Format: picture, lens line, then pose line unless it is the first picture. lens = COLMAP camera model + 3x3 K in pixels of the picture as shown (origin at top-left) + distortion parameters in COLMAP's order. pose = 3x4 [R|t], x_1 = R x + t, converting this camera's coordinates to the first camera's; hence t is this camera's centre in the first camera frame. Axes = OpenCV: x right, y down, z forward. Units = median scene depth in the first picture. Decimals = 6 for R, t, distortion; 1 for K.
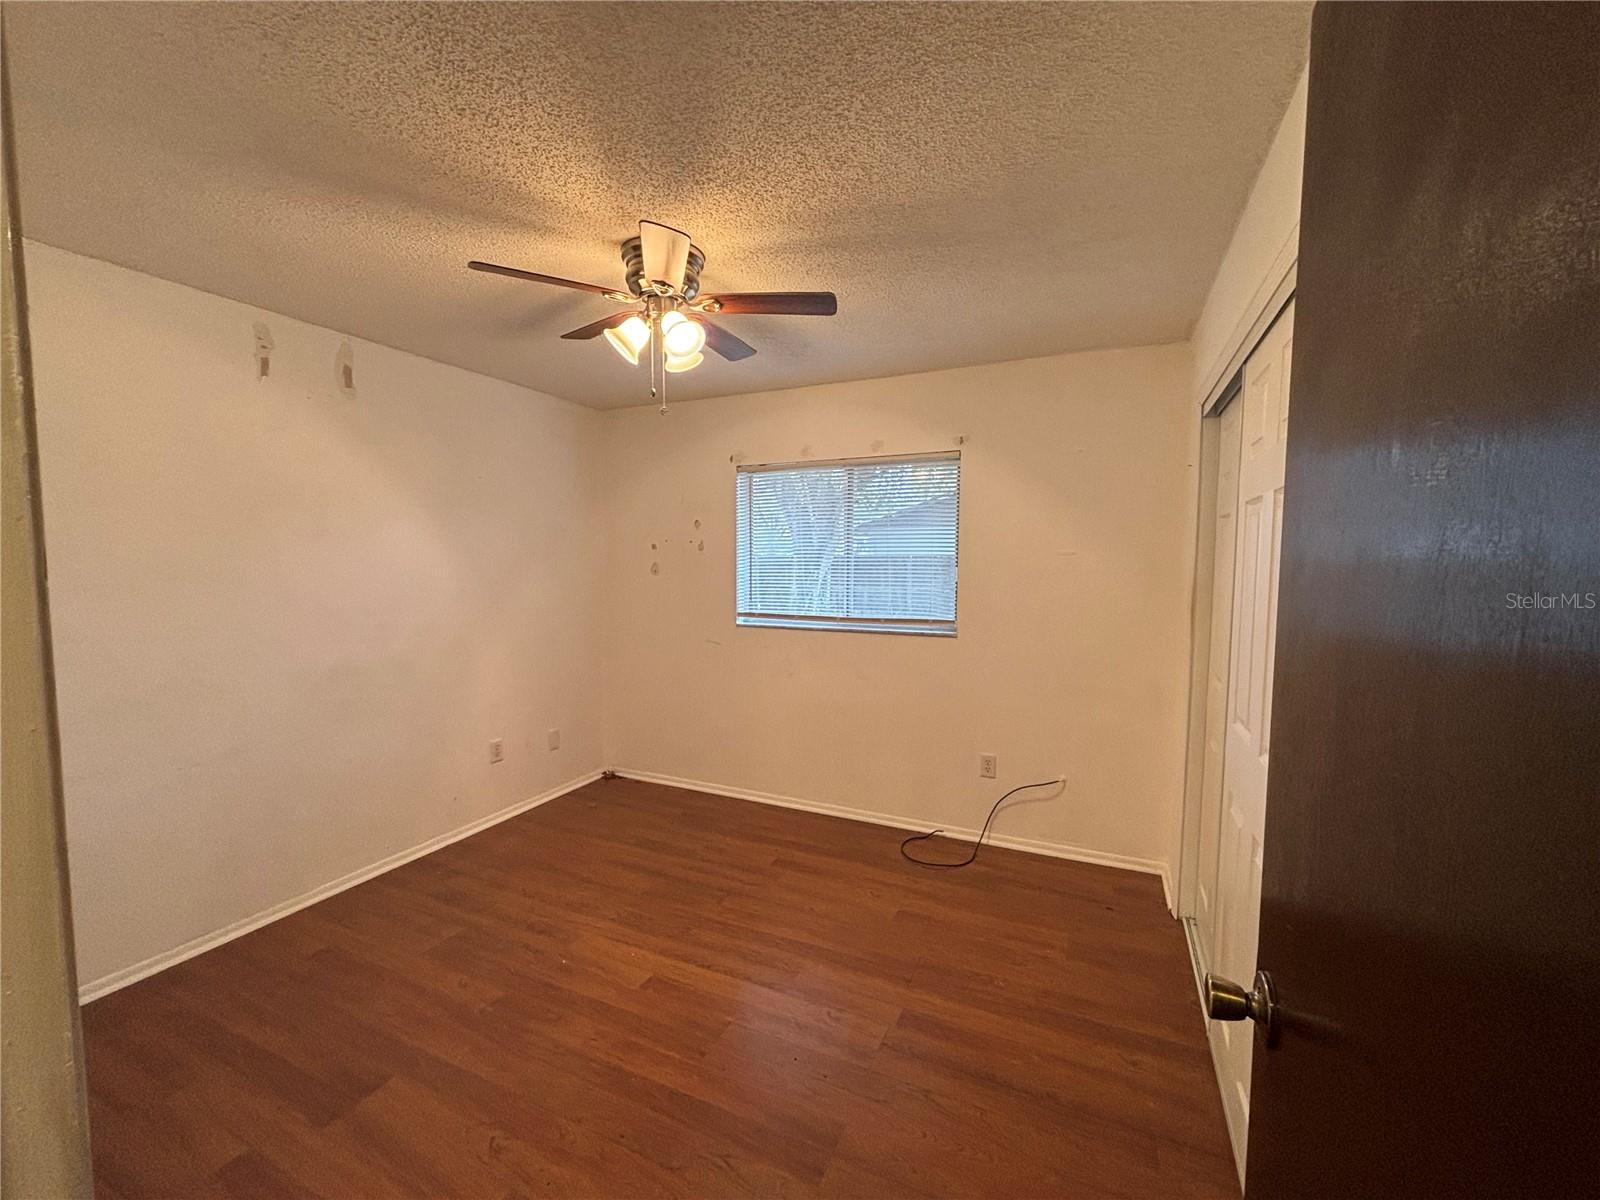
lens RADIAL K [[639.9, 0, 802.4], [0, 639.9, 597.9], [0, 0, 1]] dist [0.003572, -0.001800]
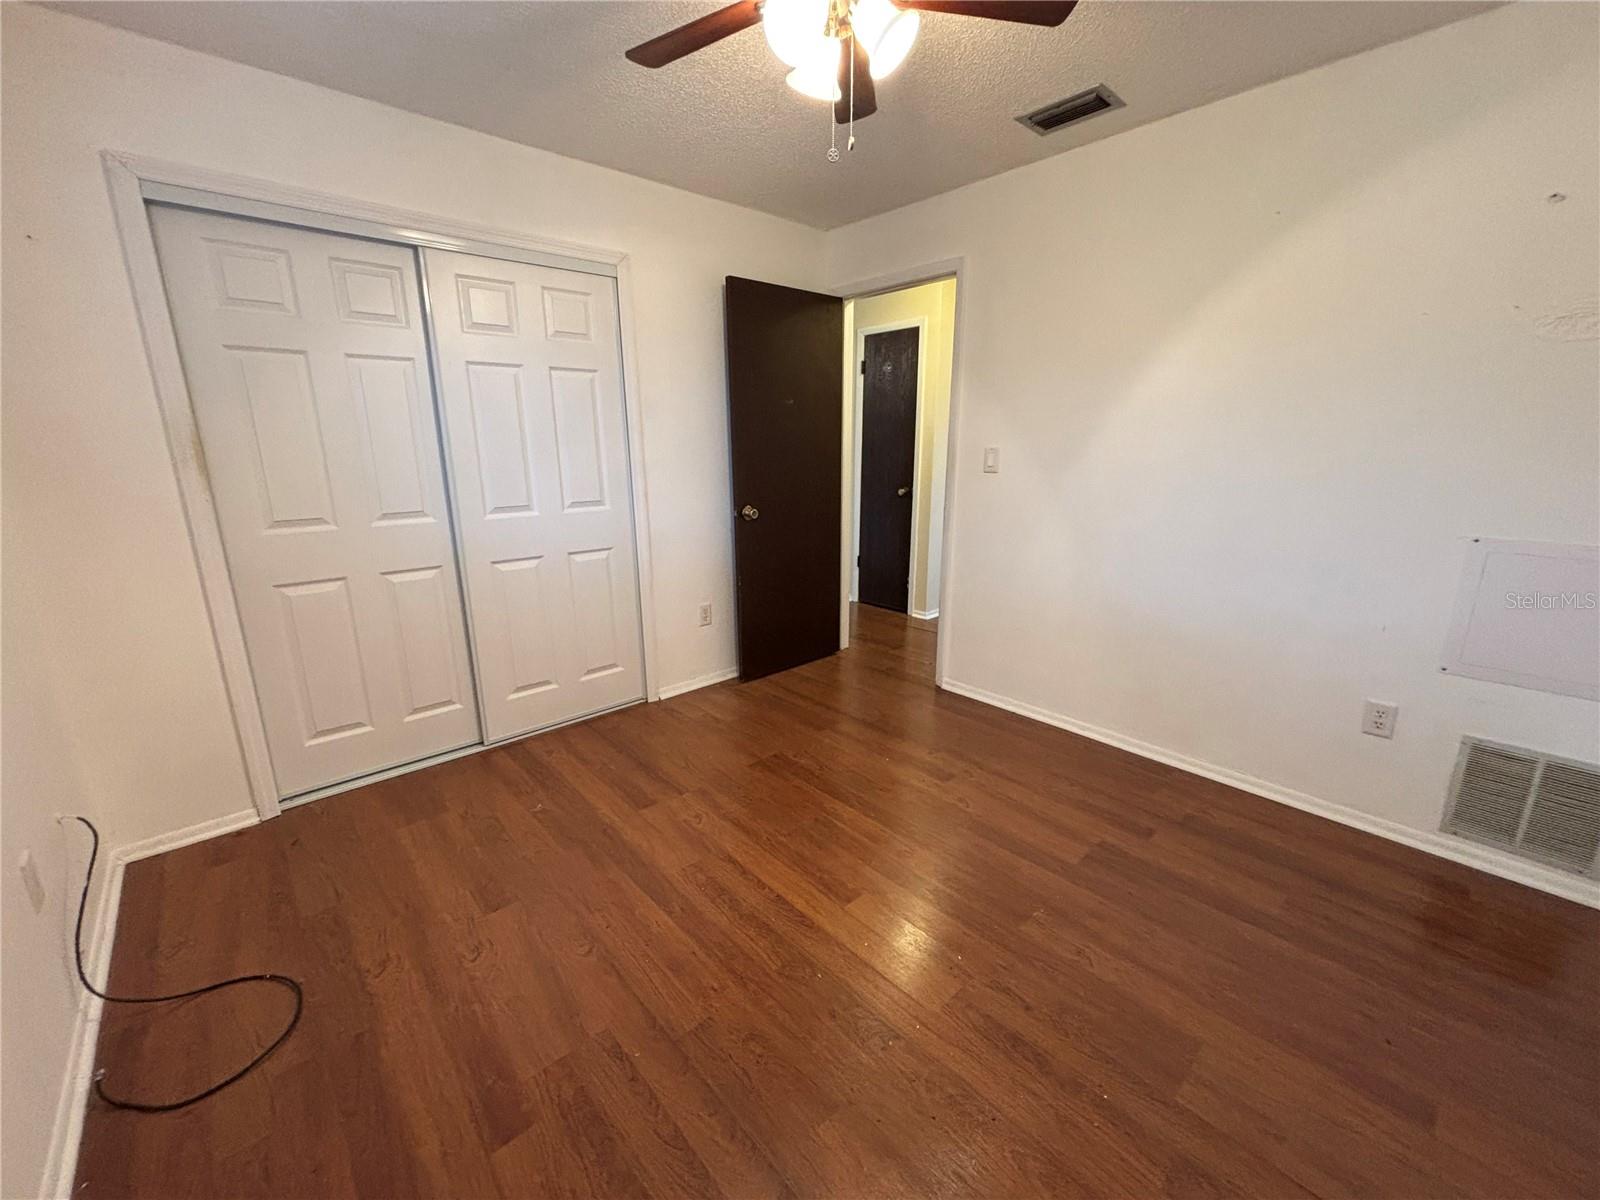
lens RADIAL K [[639.9, 0, 799.6], [0, 639.9, 608.8], [0, 0, 1]] dist [0.003572, -0.001800]
pose [[-0.920608, -0.097837, 0.378034, -0.430271], [0.028864, 0.948405, 0.315744, -0.033850], [-0.389421, 0.301588, -0.870285, 1.537943]]
